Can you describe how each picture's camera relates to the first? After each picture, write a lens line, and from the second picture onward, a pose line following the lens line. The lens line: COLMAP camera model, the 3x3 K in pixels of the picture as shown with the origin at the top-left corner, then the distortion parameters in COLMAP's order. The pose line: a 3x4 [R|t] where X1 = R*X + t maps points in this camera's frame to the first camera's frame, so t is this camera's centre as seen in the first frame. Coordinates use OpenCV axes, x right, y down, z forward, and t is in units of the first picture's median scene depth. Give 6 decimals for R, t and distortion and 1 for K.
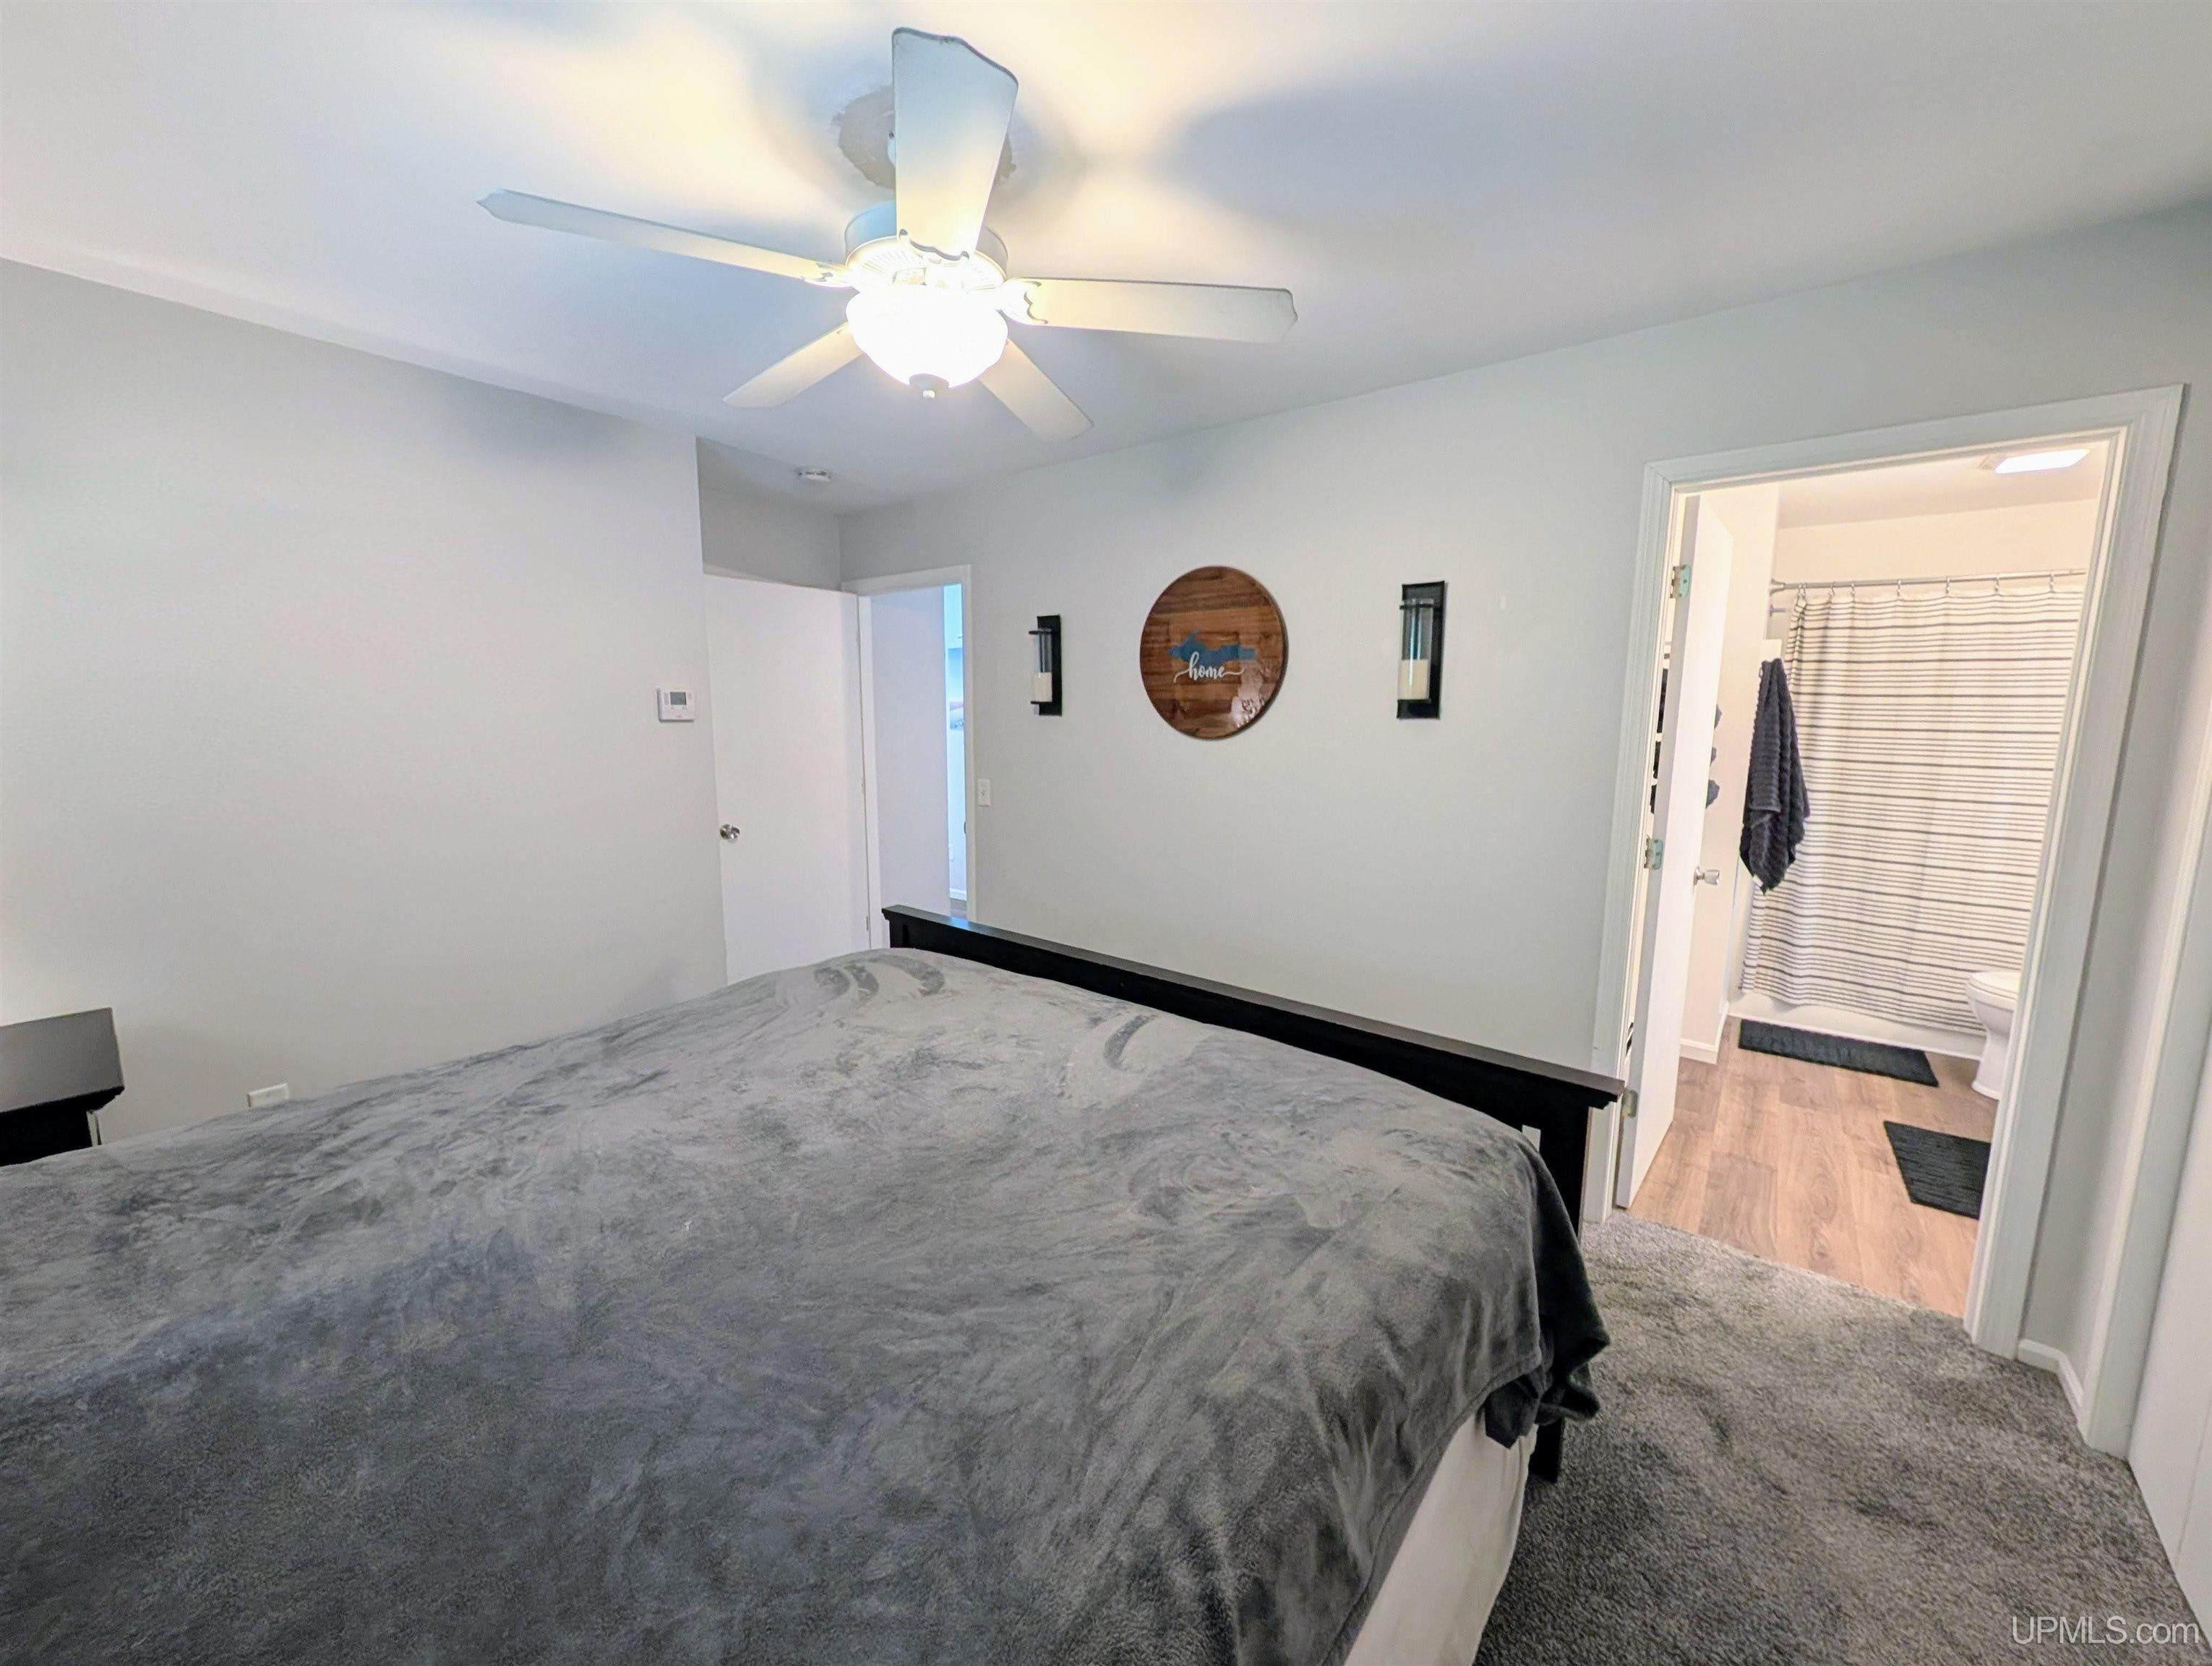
lens RADIAL K [[858.0, 0, 1106.0], [0, 858.0, 833.0], [0, 0, 1]] dist [0.002621, 0.000142]
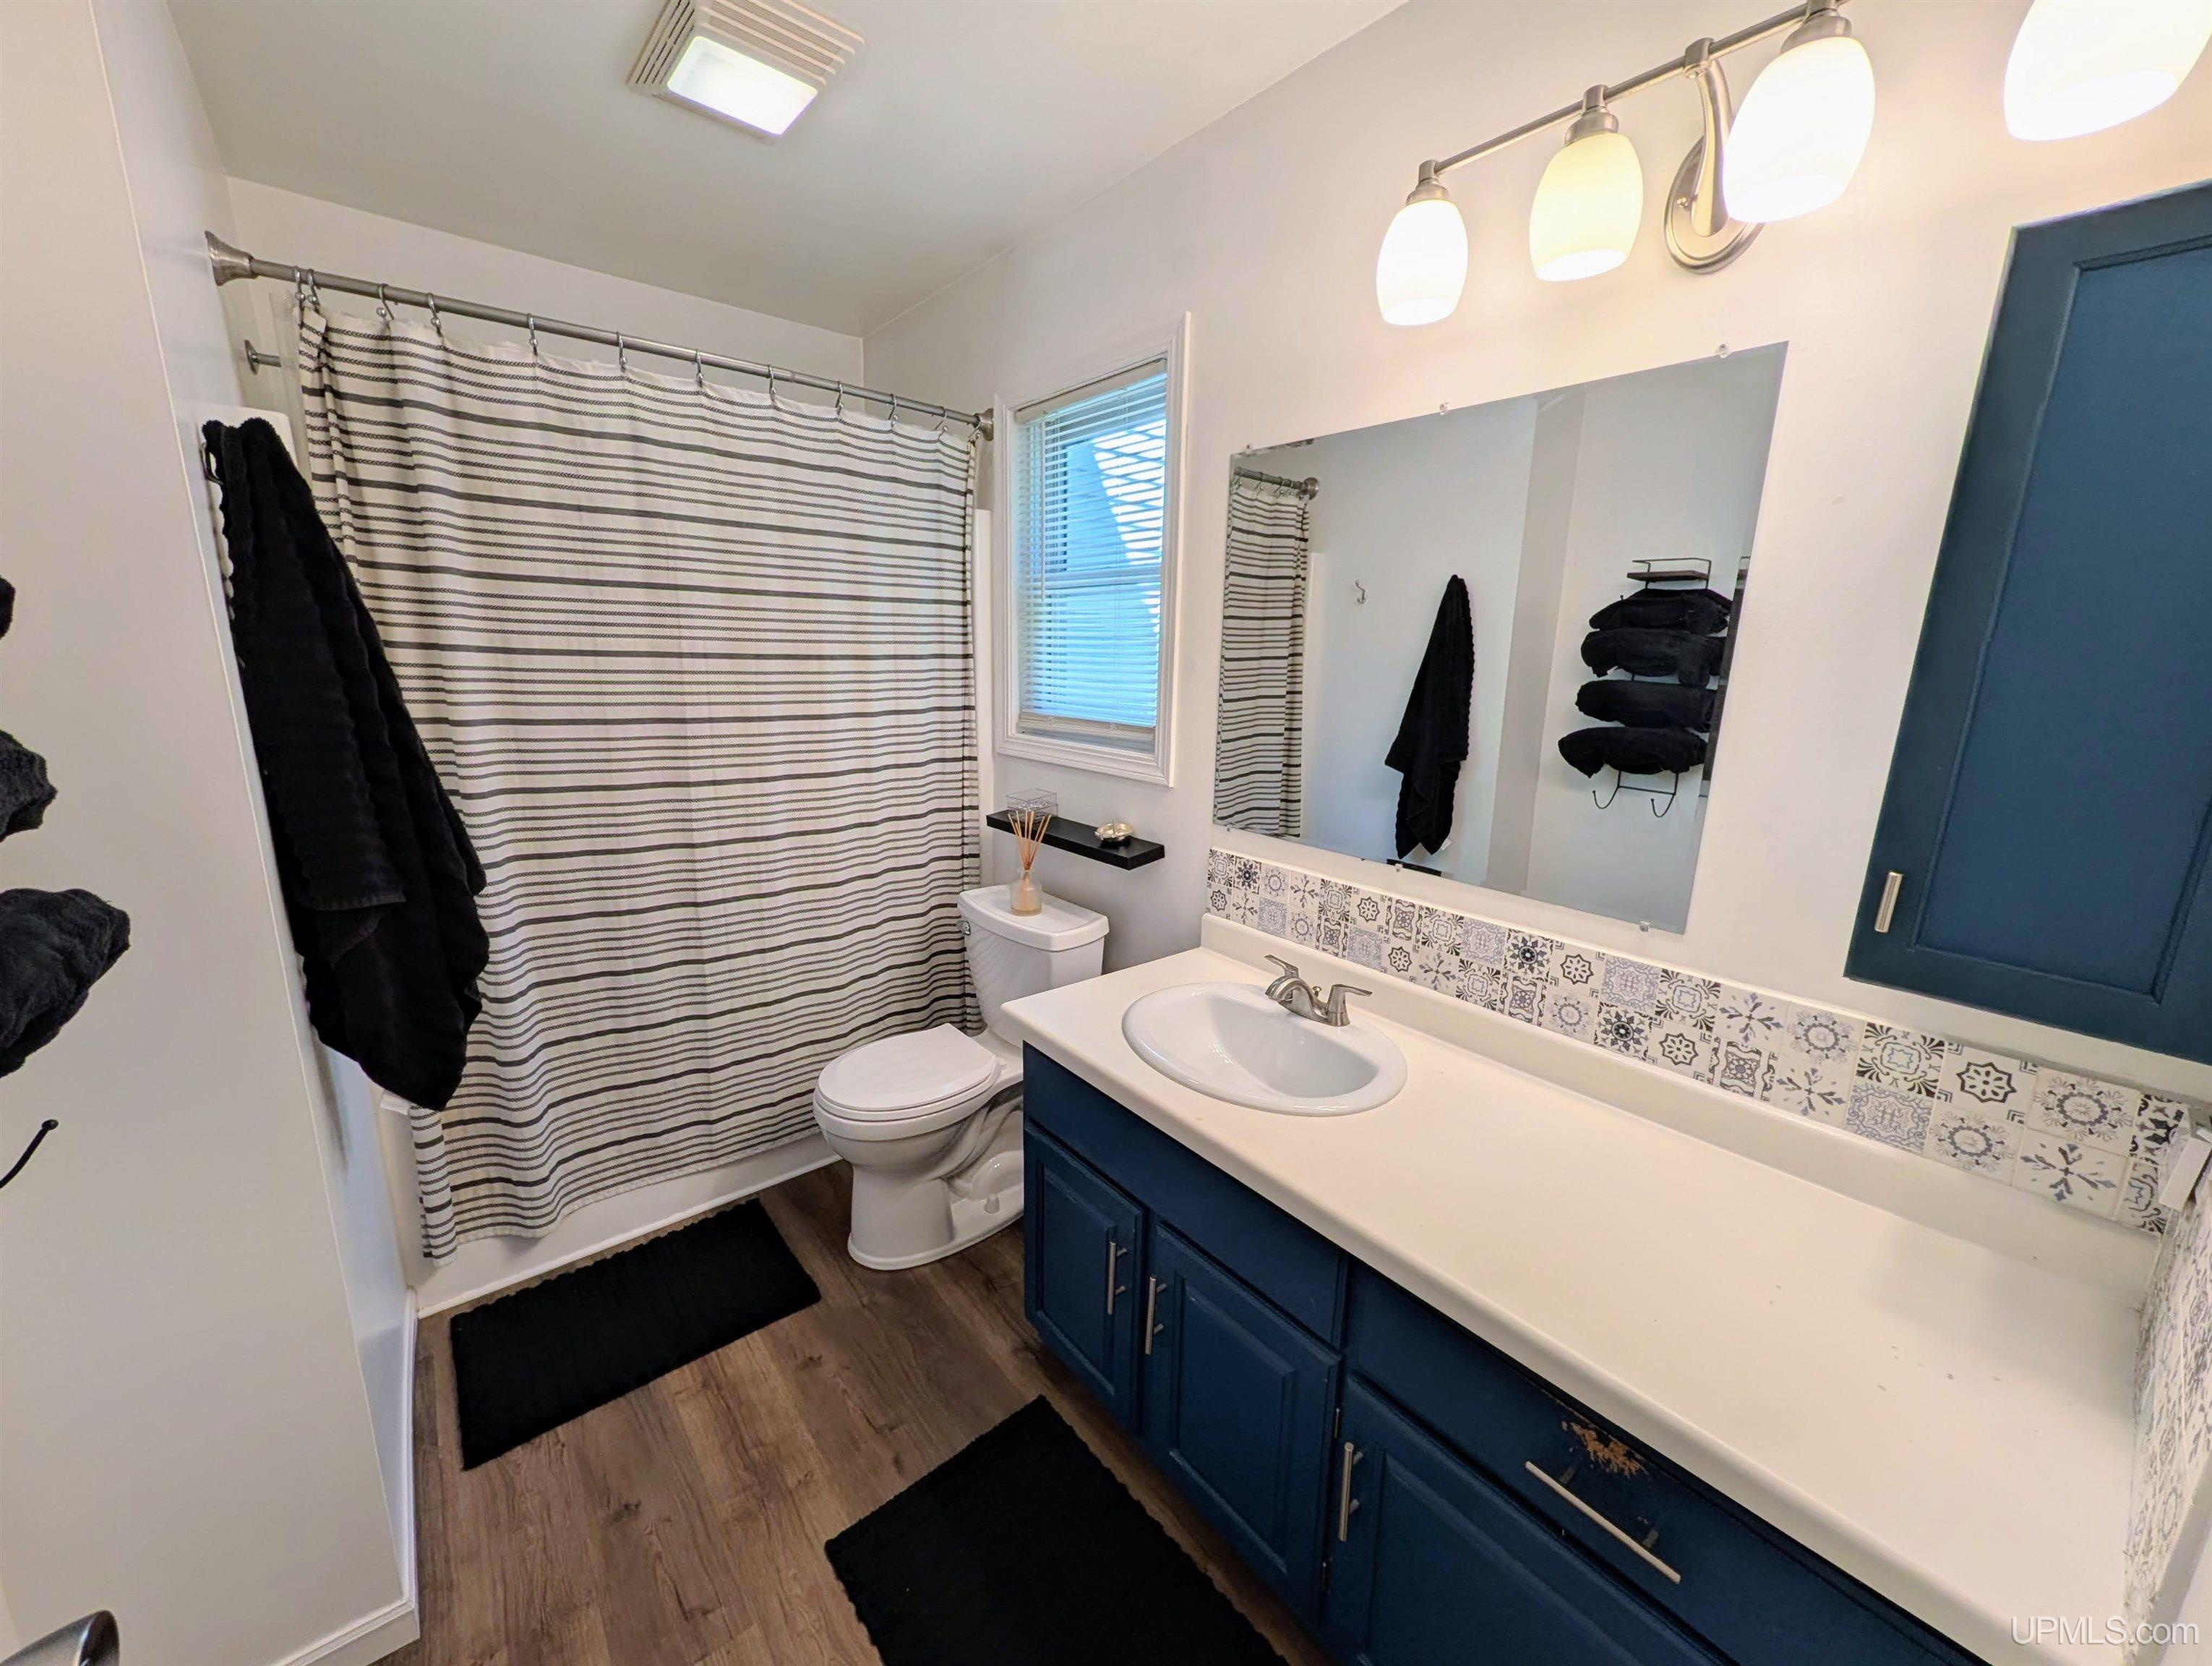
lens RADIAL K [[858.0, 0, 1106.0], [0, 858.0, 833.0], [0, 0, 1]] dist [0.002621, 0.000142]
pose [[0.224969, -0.210553, 0.951345, 0.486597], [0.120975, 0.974854, 0.187149, -0.075191], [-0.966827, 0.072986, 0.244783, 0.594873]]
